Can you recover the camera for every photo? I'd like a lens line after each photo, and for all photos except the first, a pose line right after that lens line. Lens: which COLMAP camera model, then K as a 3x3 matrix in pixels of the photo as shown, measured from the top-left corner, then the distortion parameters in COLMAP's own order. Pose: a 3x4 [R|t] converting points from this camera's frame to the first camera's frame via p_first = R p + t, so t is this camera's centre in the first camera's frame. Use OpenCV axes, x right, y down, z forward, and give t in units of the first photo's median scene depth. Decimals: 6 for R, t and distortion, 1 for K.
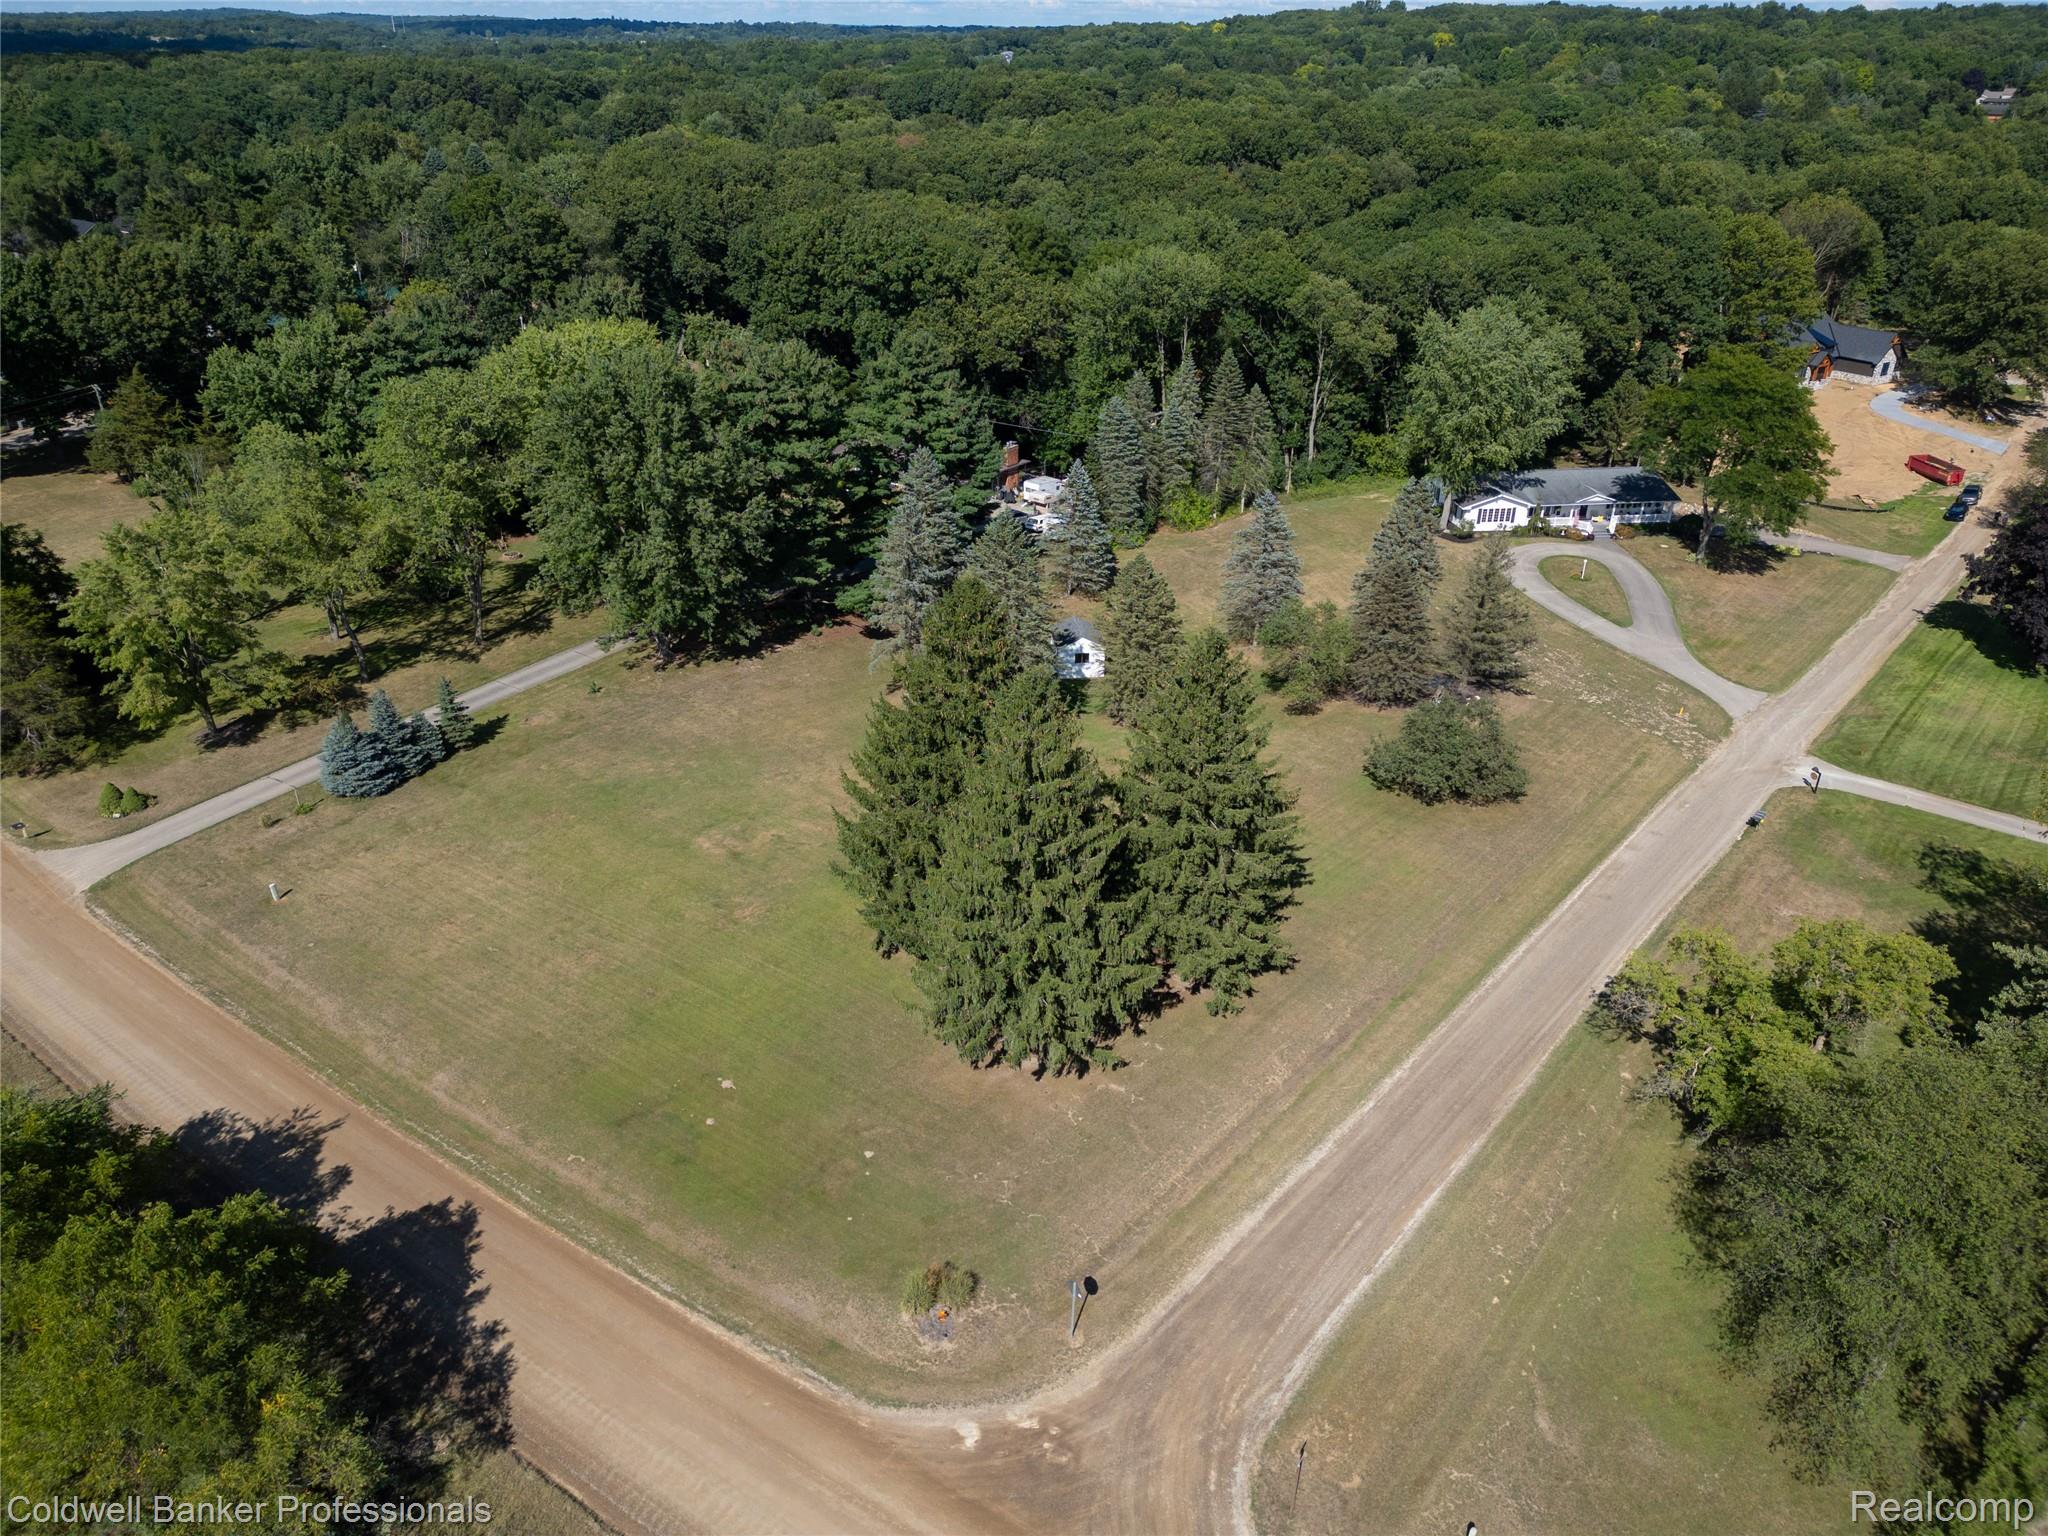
lens RADIAL K [[1440.8, 0, 1019.9], [0, 1440.8, 758.2], [0, 0, 1]] dist [0.073437, -0.071698]
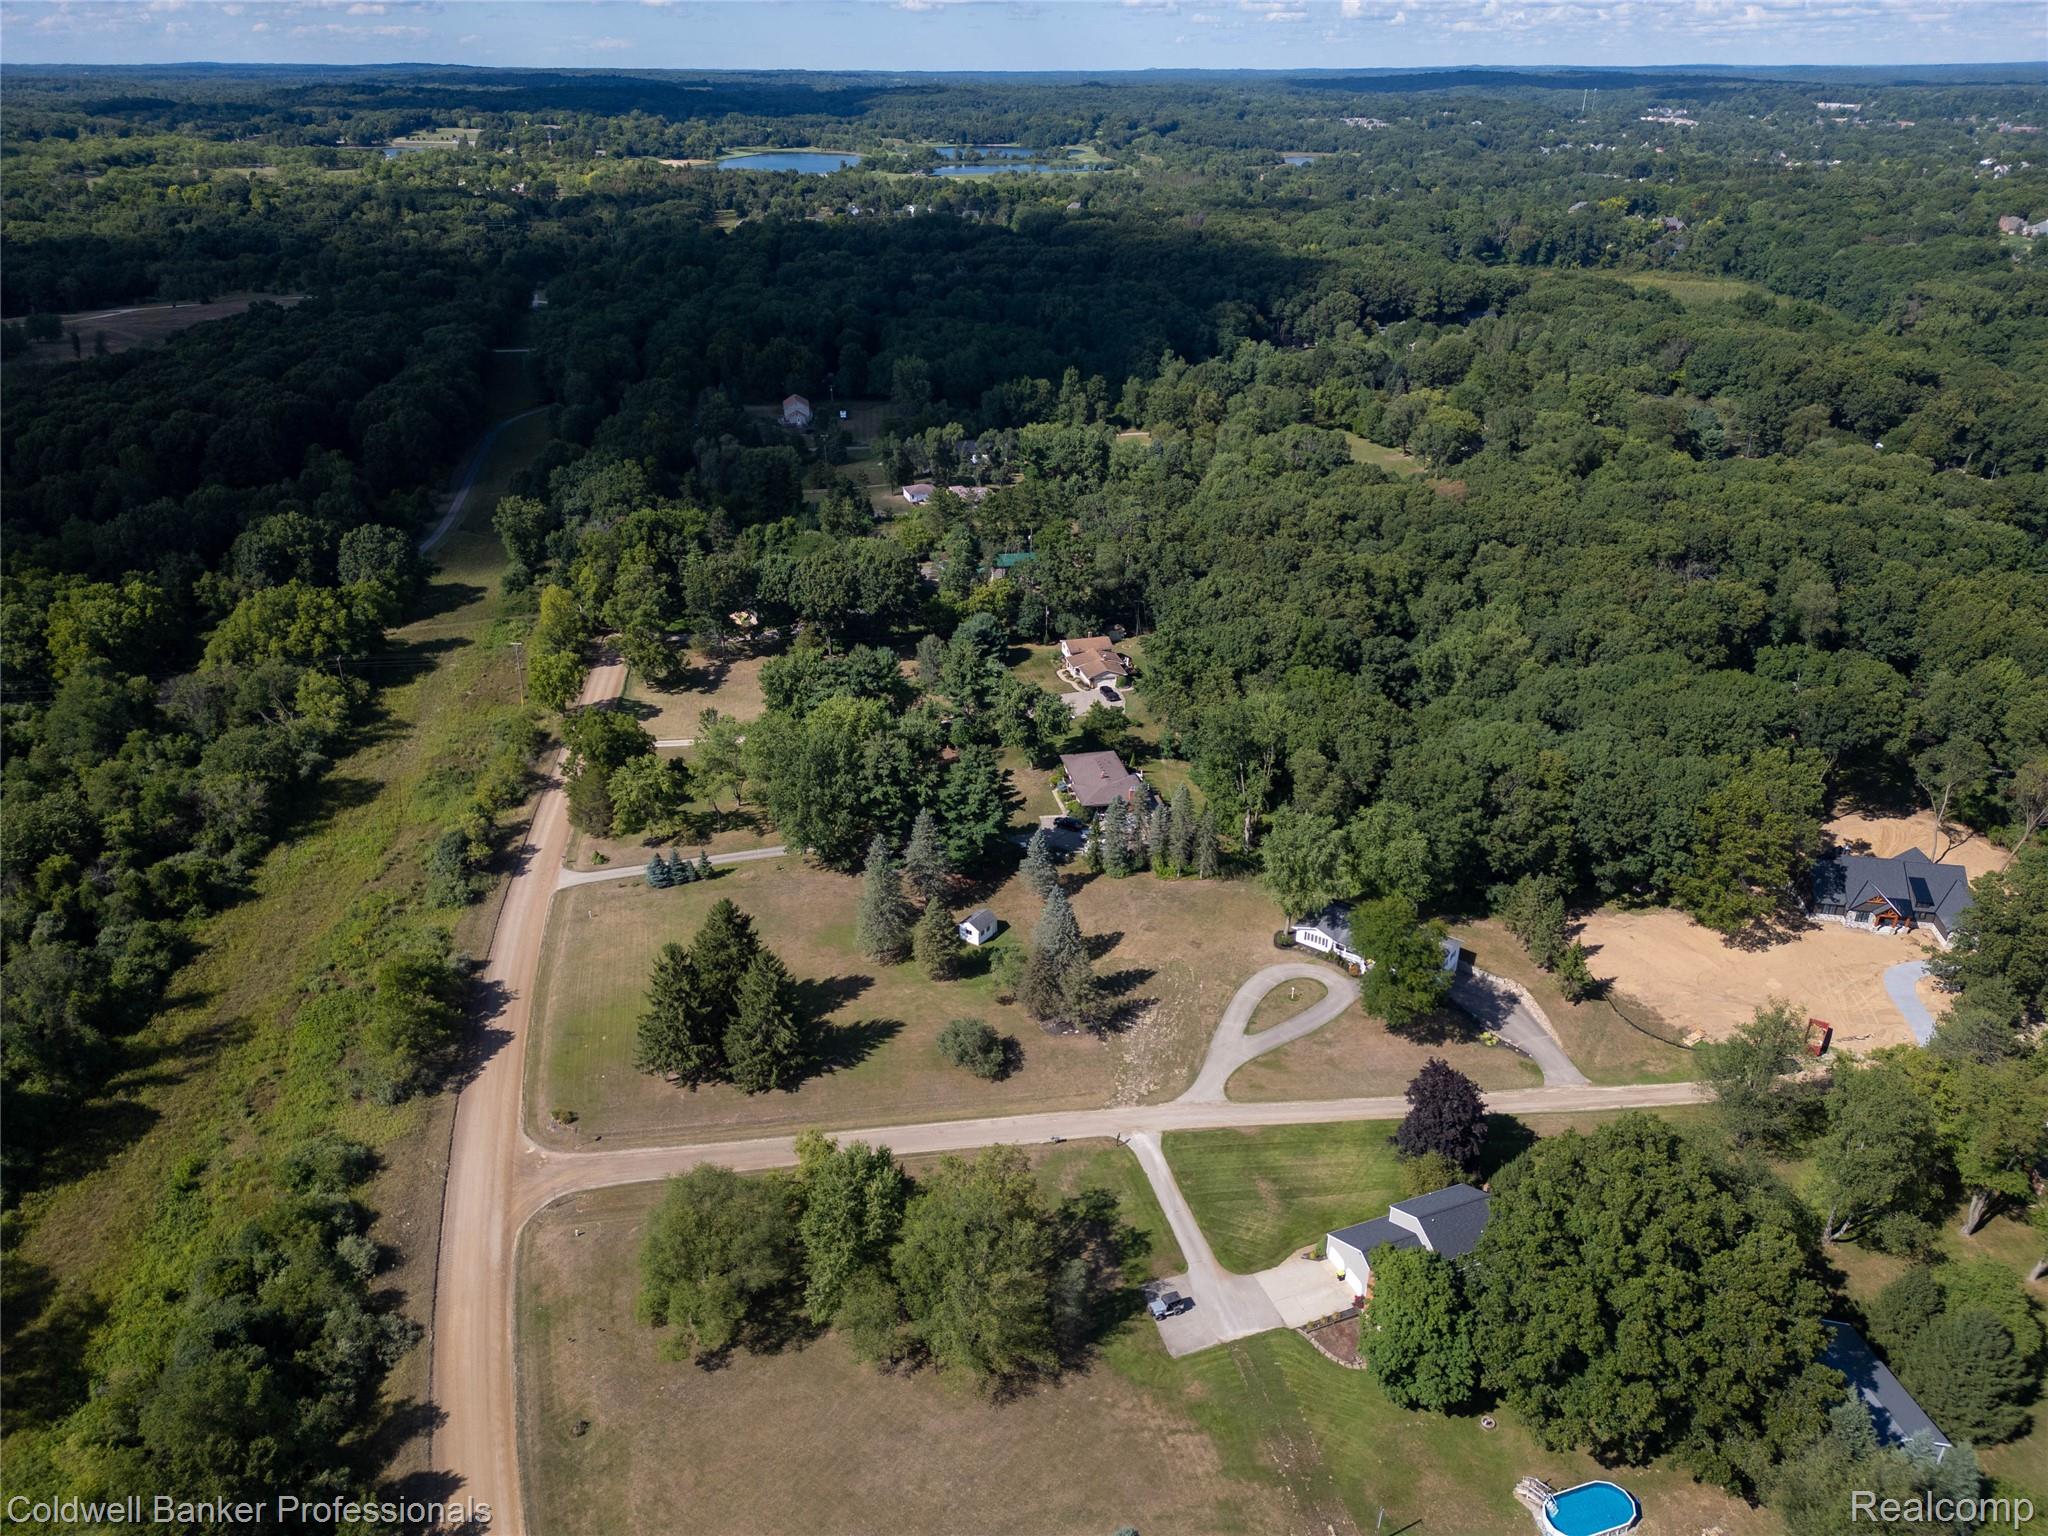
lens RADIAL K [[1440.8, 0, 1019.9], [0, 1440.8, 758.2], [0, 0, 1]] dist [0.073437, -0.071698]
pose [[0.740852, 0.289350, -0.606148, 0.985946], [-0.301049, 0.949774, 0.085431, -0.392736], [0.600423, 0.119188, 0.790751, -0.419005]]
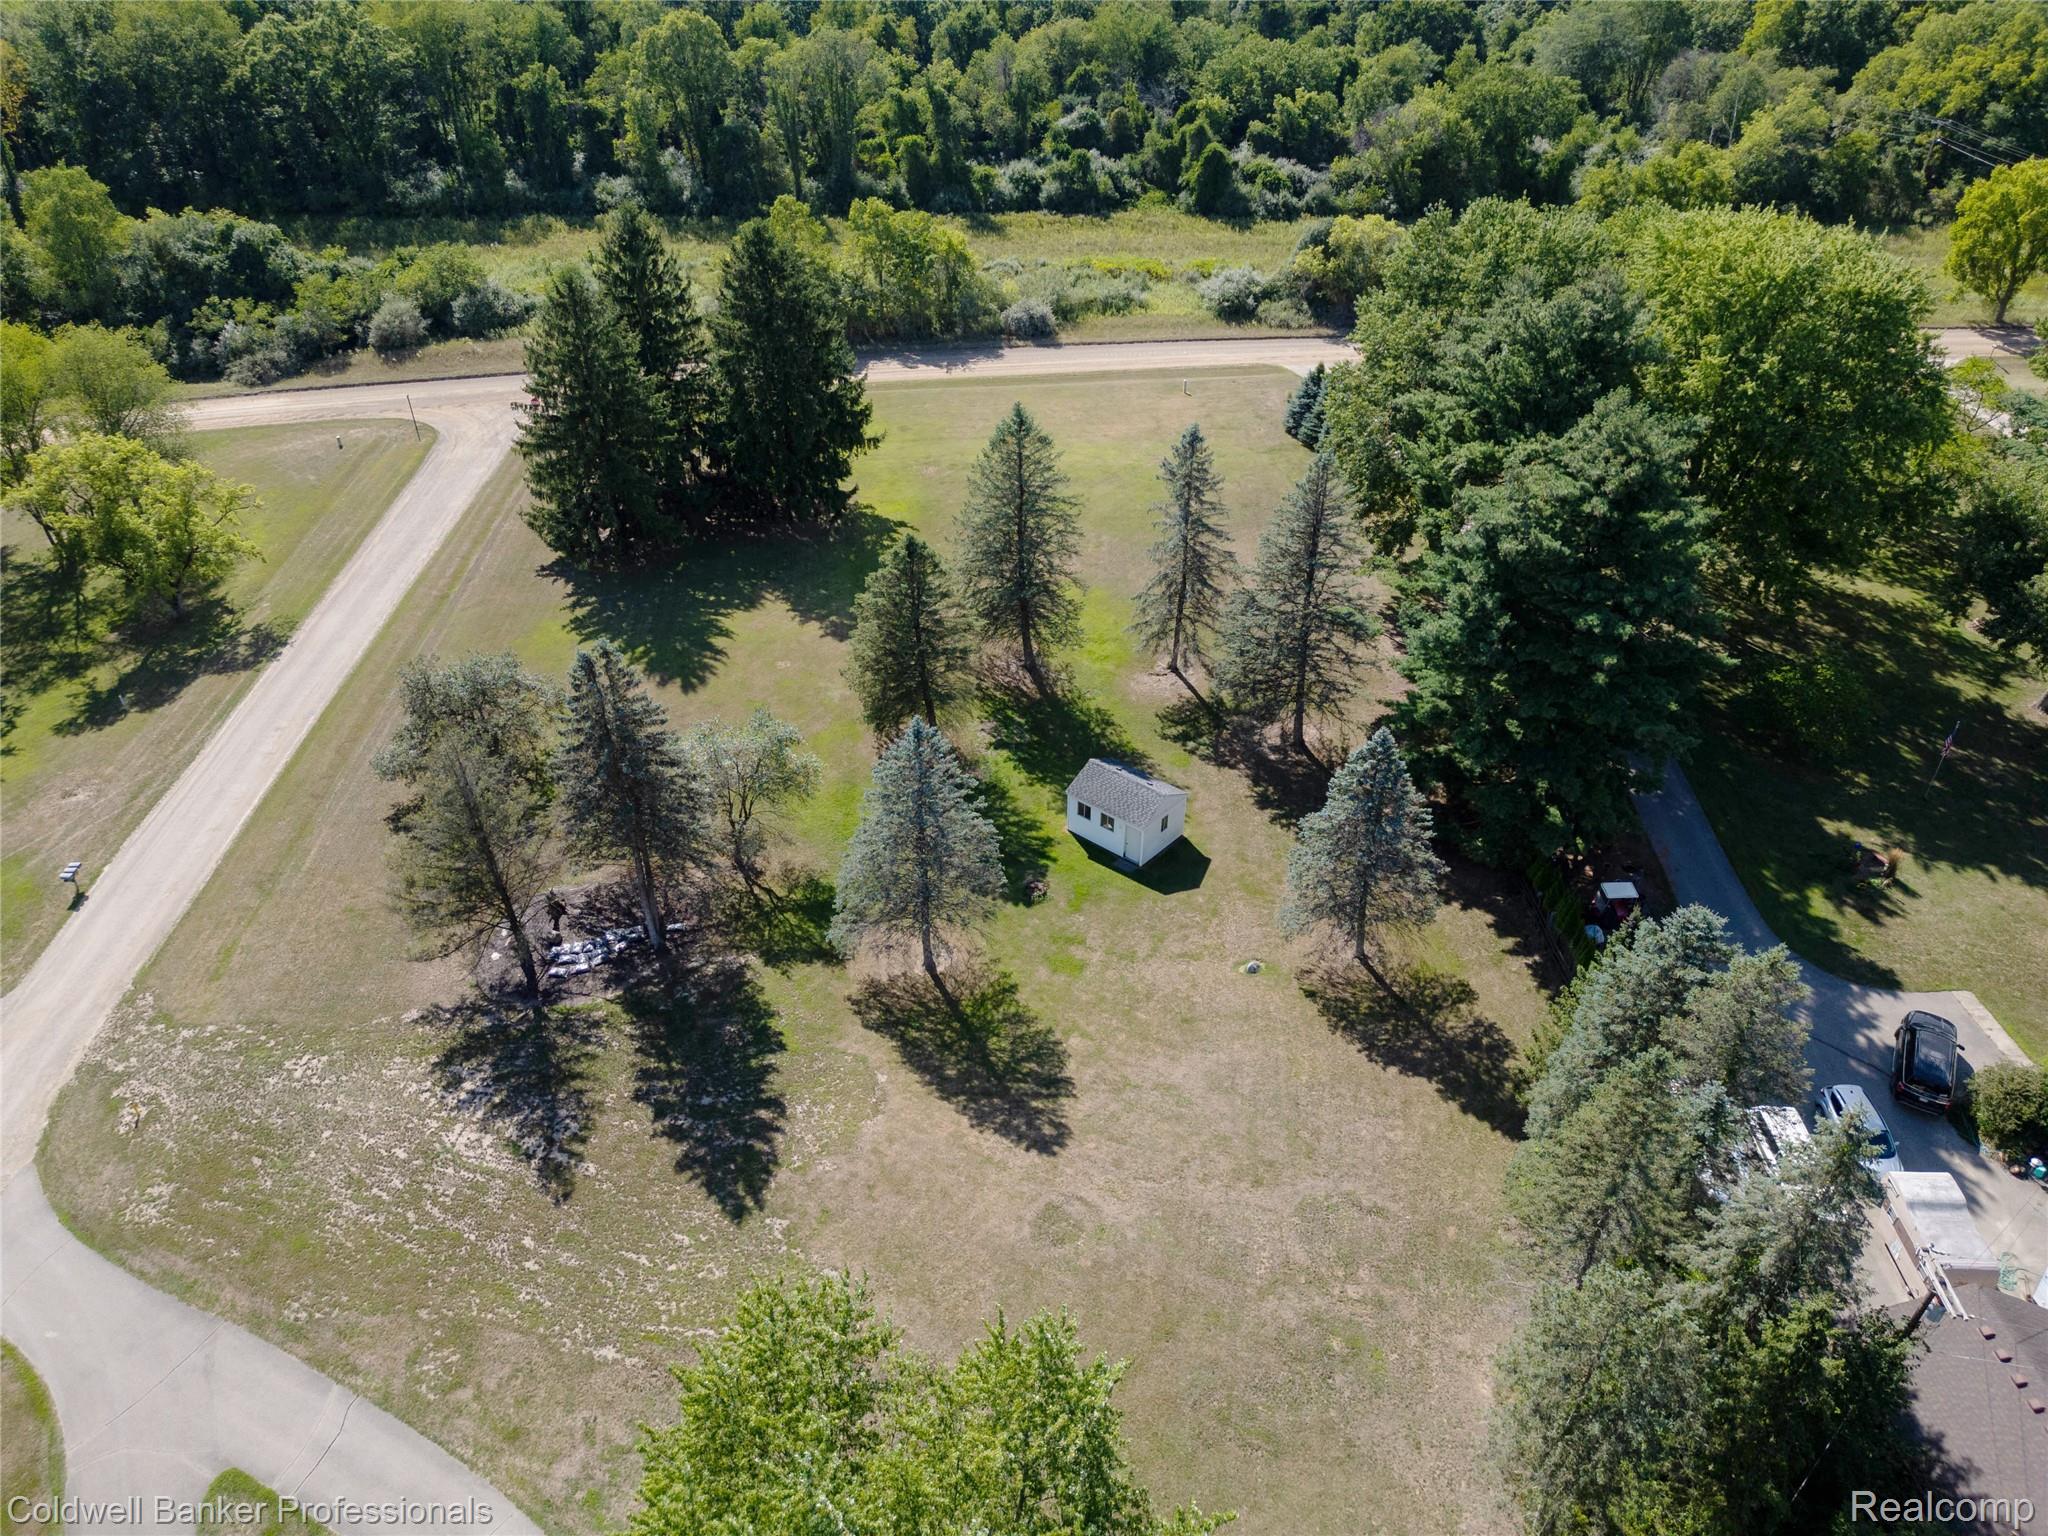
lens RADIAL K [[1441.9, 0, 1013.6], [0, 1441.9, 761.4], [0, 0, 1]] dist [0.063256, -0.070524]
pose [[-0.738303, 0.378935, -0.557958, 0.355528], [-0.304881, 0.550412, 0.777235, -0.473772], [0.601628, 0.743946, -0.290841, 0.958493]]
